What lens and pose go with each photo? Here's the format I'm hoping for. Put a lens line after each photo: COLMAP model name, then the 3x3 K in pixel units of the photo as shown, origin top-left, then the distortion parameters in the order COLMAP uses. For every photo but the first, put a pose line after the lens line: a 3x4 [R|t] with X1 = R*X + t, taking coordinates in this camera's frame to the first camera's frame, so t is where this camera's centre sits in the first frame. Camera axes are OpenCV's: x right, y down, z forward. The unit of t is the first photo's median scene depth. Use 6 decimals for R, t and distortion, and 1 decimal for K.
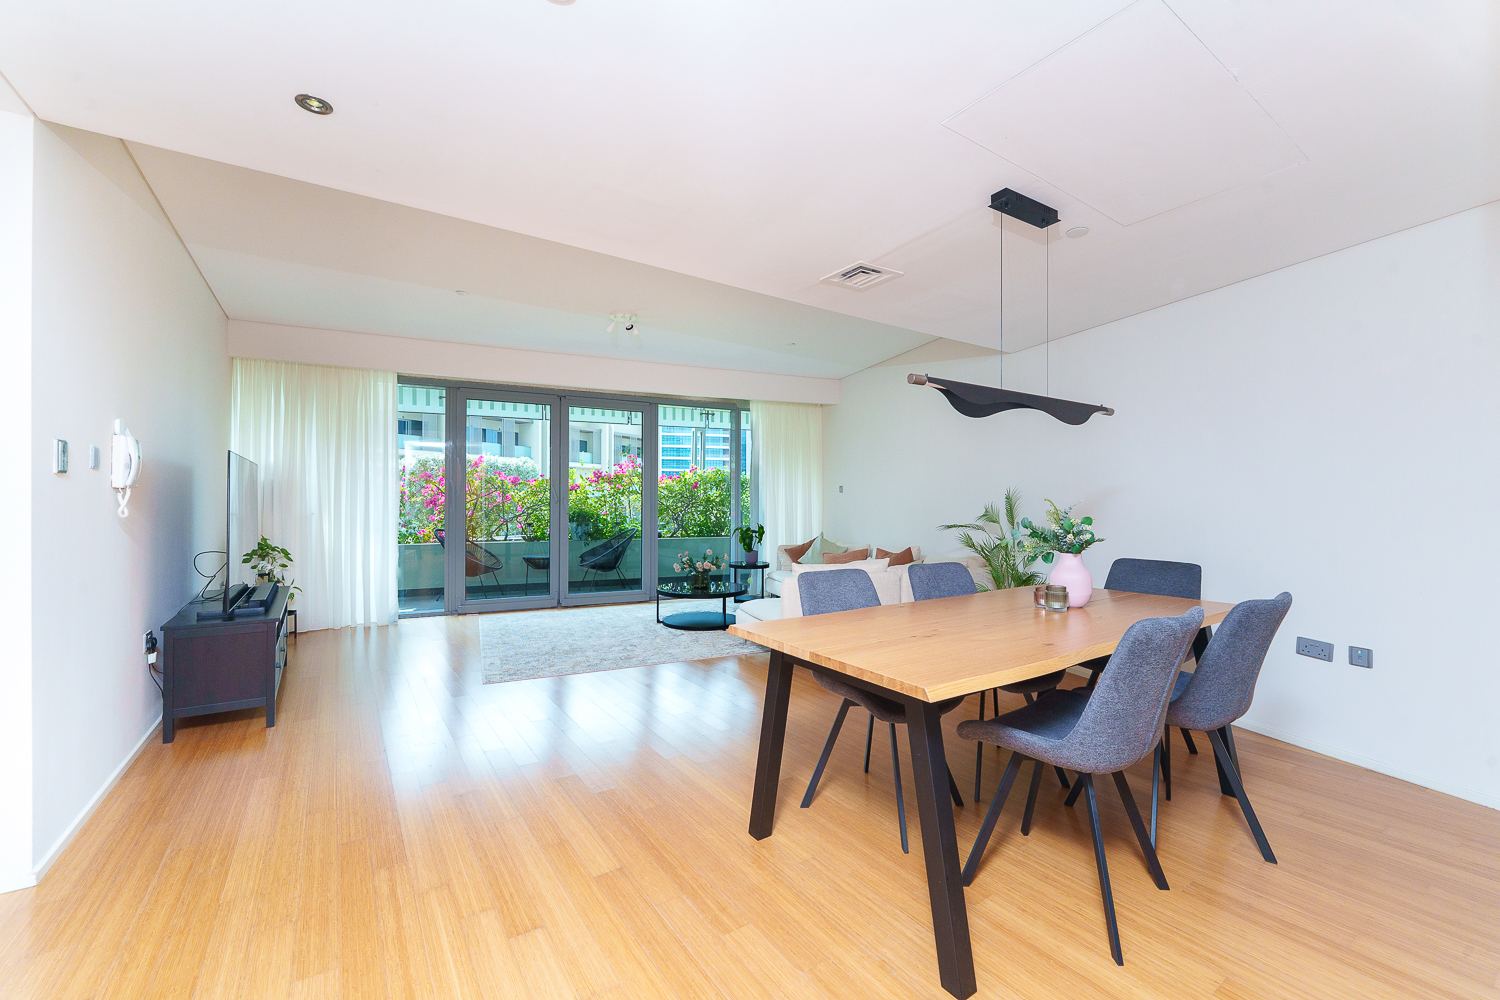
lens RADIAL K [[582.6, 0, 750.0], [0, 582.6, 500.0], [0, 0, 1]] dist [-0.002730, -0.000378]
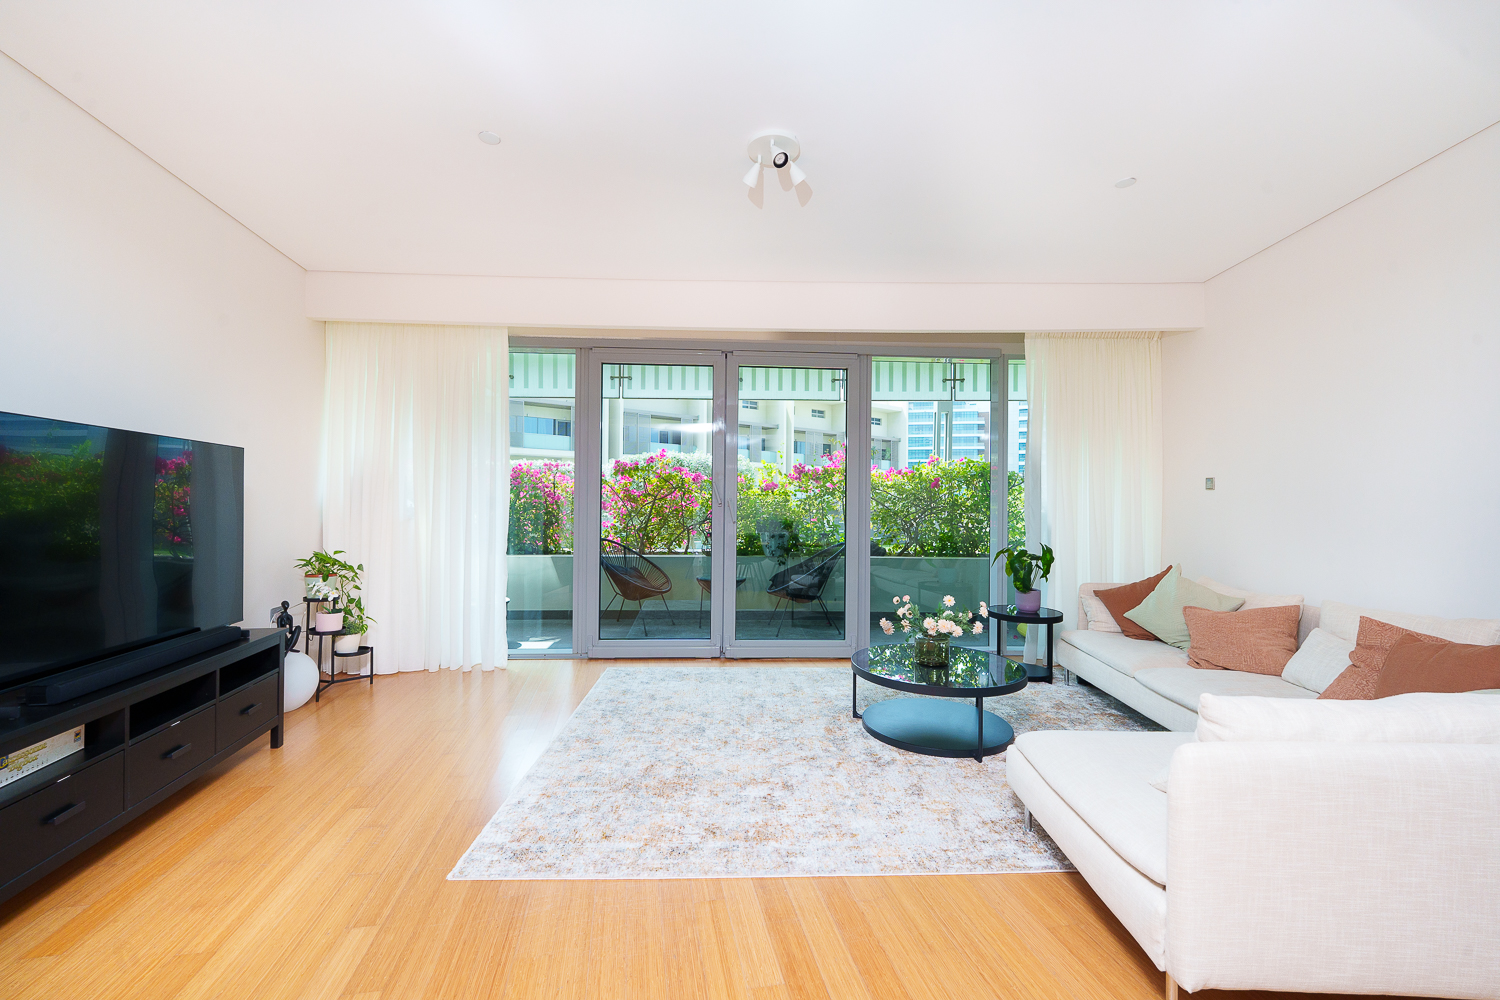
lens RADIAL K [[582.6, 0, 750.0], [0, 582.6, 500.0], [0, 0, 1]] dist [-0.002730, -0.000378]
pose [[0.913465, 0.000676, -0.406918, -0.013839], [-0.003204, 0.999980, -0.005531, 0.000606], [0.406906, 0.006356, 0.913448, 0.307567]]
